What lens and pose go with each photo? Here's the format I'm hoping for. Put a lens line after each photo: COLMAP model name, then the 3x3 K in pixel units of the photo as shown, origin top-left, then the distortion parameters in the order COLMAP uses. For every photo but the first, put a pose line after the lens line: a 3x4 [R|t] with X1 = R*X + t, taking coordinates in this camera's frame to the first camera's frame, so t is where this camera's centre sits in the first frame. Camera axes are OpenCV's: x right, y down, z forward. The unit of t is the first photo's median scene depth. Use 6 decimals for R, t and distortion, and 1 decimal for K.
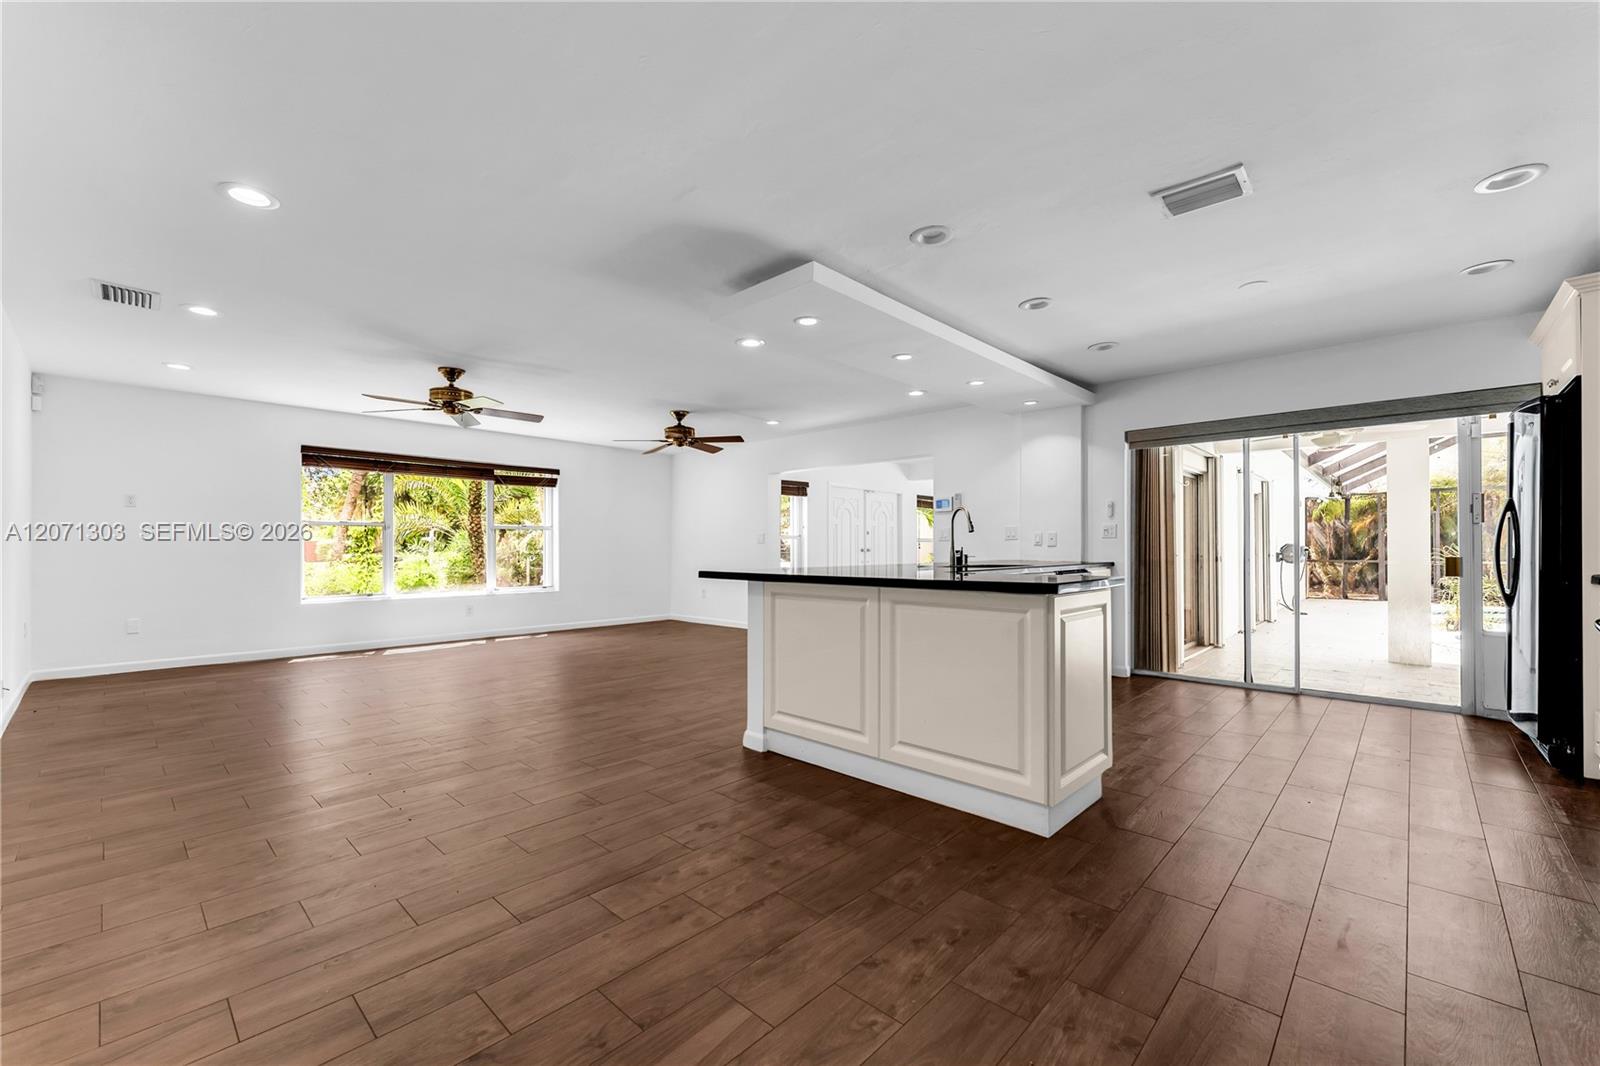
lens RADIAL K [[657.0, 0, 796.8], [0, 657.0, 550.7], [0, 0, 1]] dist [0.002071, -0.000378]
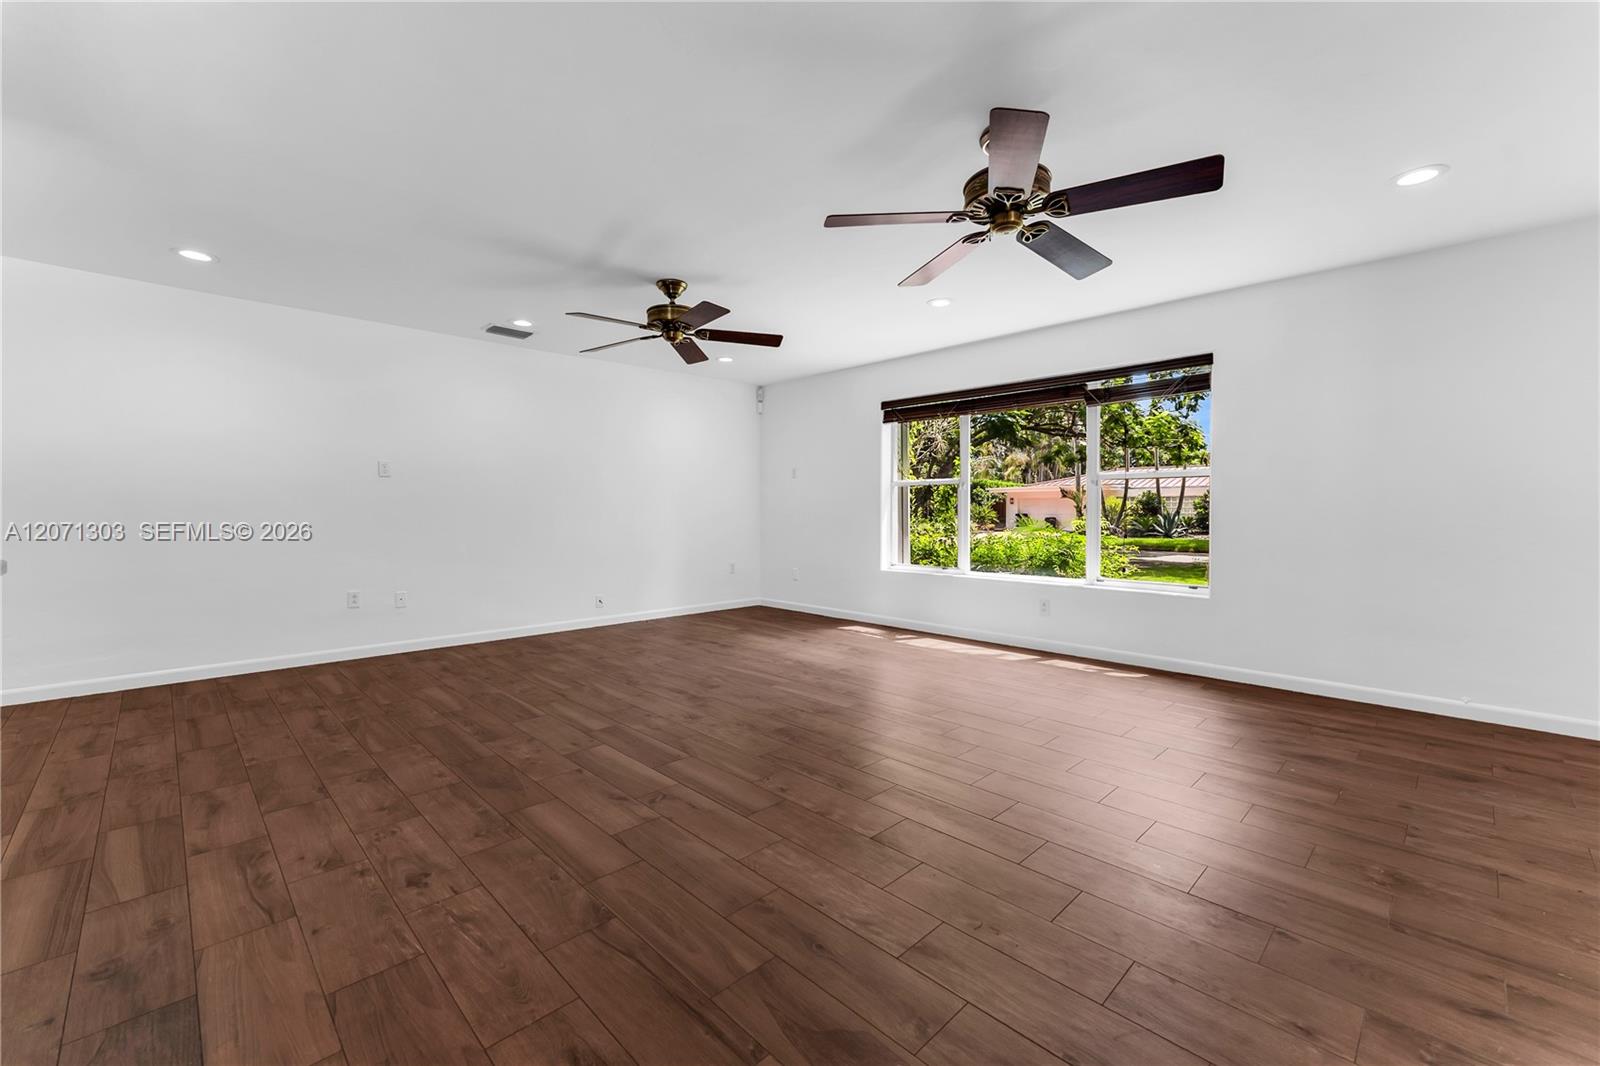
lens RADIAL K [[654.3, 0, 799.6], [0, 654.3, 511.7], [0, 0, 1]] dist [0.003900, -0.000584]
pose [[-0.029296, 0.001636, -0.999569, 0.287984], [-0.002404, 0.999996, 0.001707, -0.005109], [0.999568, 0.002452, -0.029292, 1.357375]]
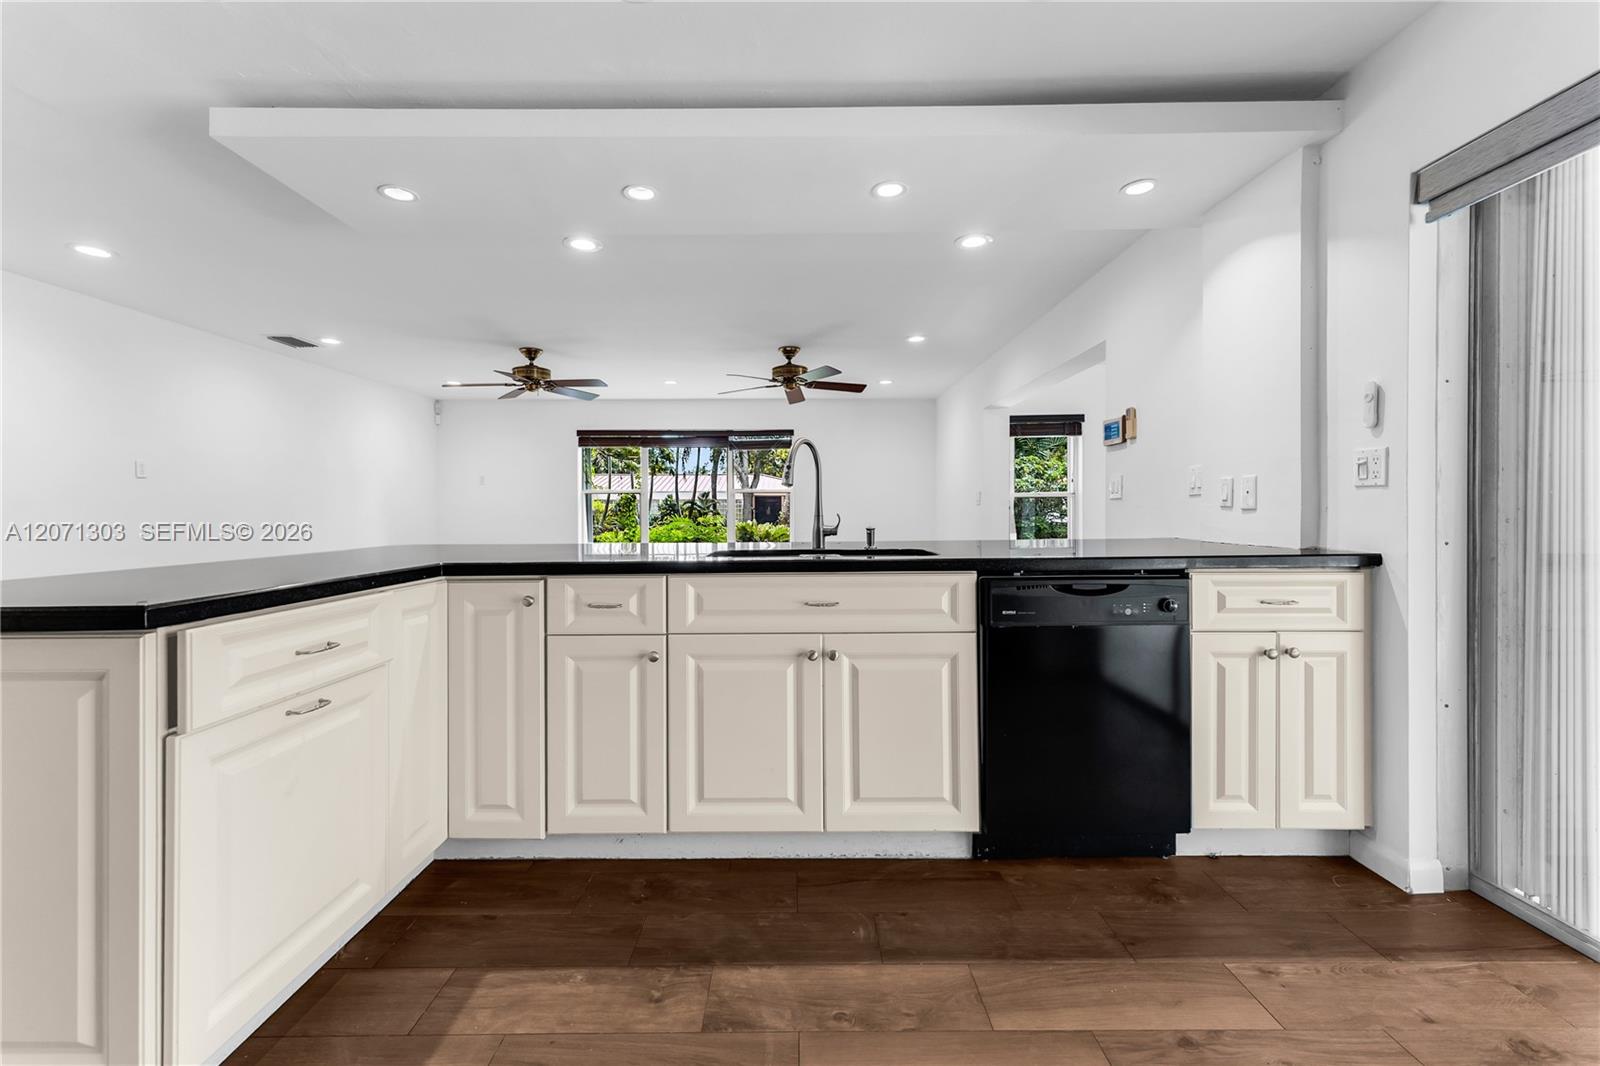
lens RADIAL K [[658.8, 0, 800.3], [0, 658.8, 515.3], [0, 0, 1]] dist [0.003448, 0.000284]
pose [[0.690854, 0.001868, -0.722992, 0.660924], [0.001673, 0.999990, 0.004182, -0.005361], [0.722992, -0.004099, 0.690844, 0.660212]]
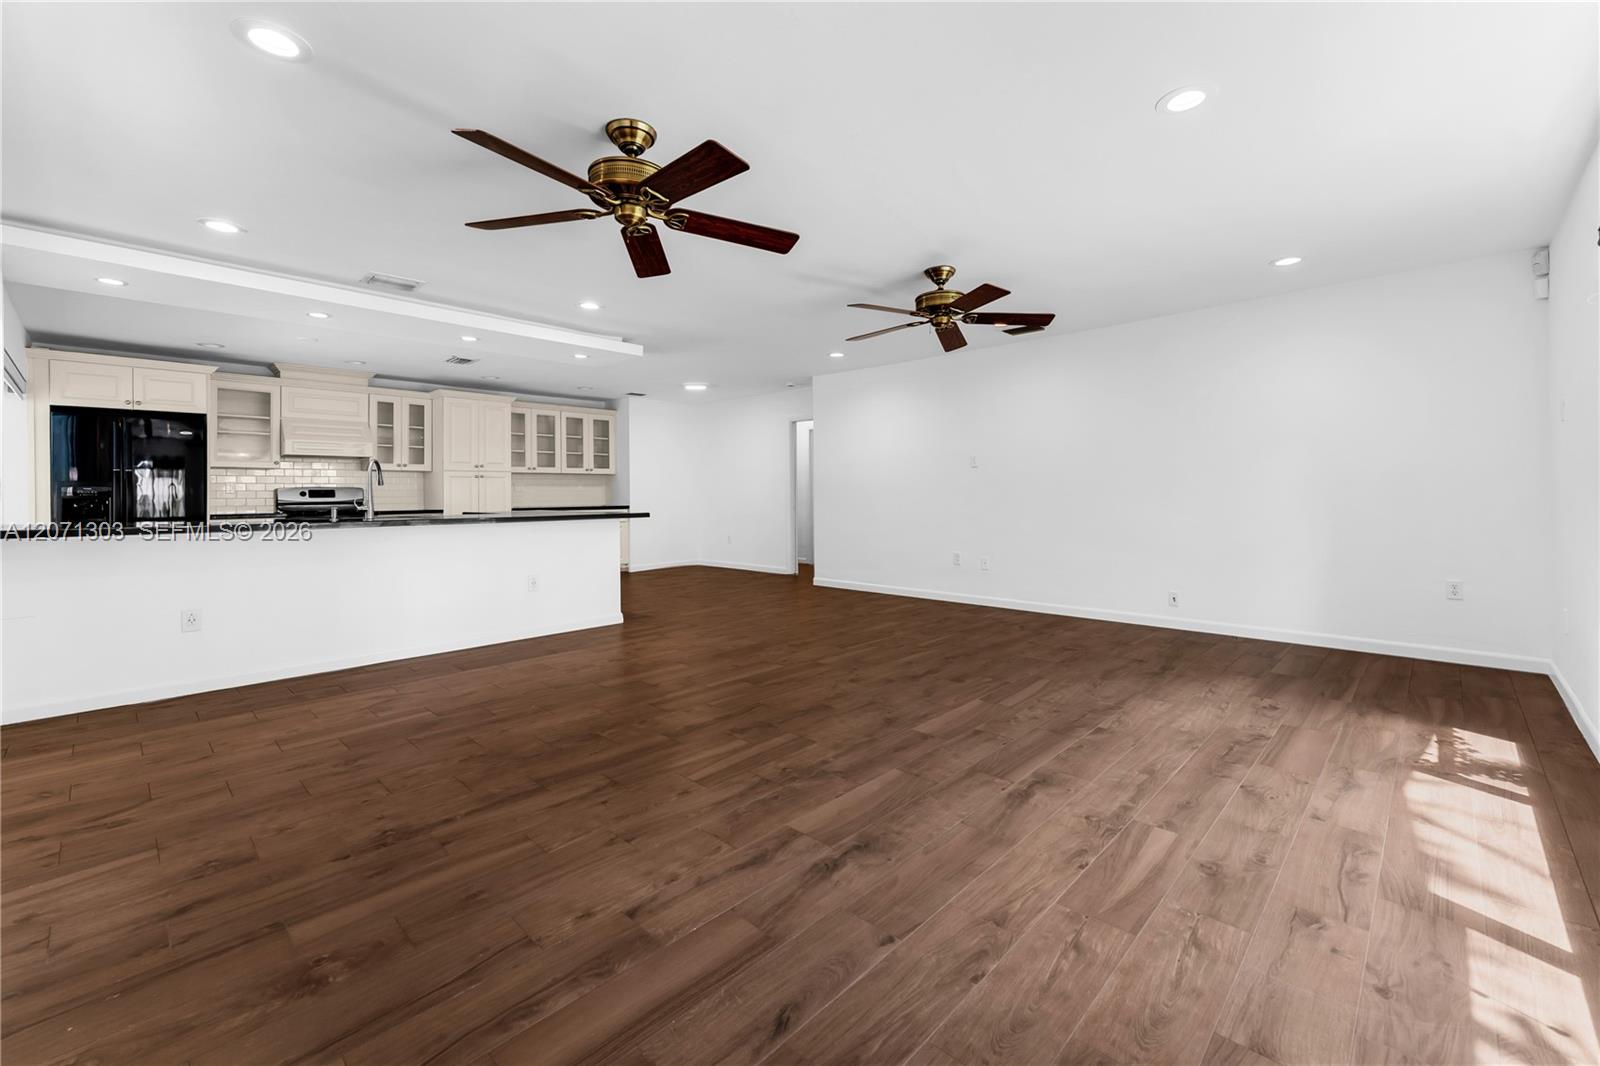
lens RADIAL K [[664.1, 0, 797.4], [0, 664.1, 498.2], [0, 0, 1]] dist [0.021065, -0.005300]
pose [[-0.999935, 0.011374, 0.000954, -0.404094], [0.011381, 0.999906, 0.007634, -0.007970], [-0.000867, 0.007644, -0.999970, 2.076276]]
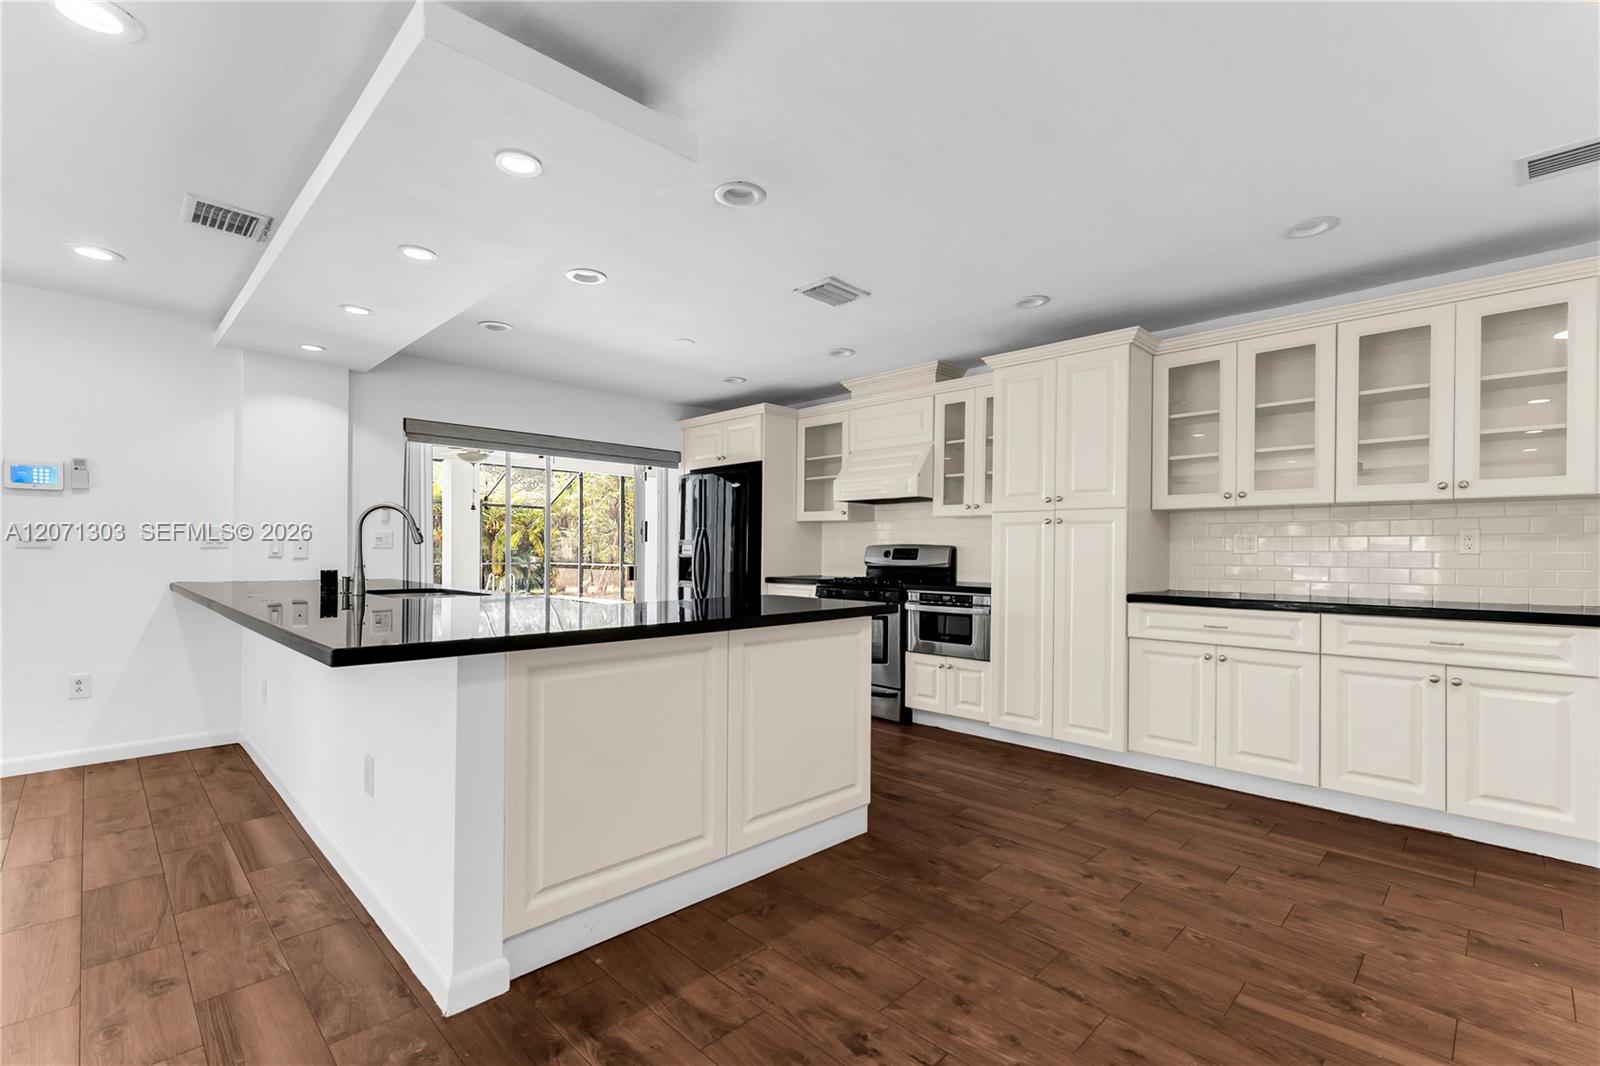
lens RADIAL K [[716.0, 0, 799.9], [0, 716.0, 557.0], [0, 0, 1]] dist [0.010927, -0.000029]
pose [[0.024137, -0.005188, 0.999695, -0.461035], [-0.004278, 0.999977, 0.005293, -0.020041], [-0.999700, -0.004404, 0.024114, 0.599891]]
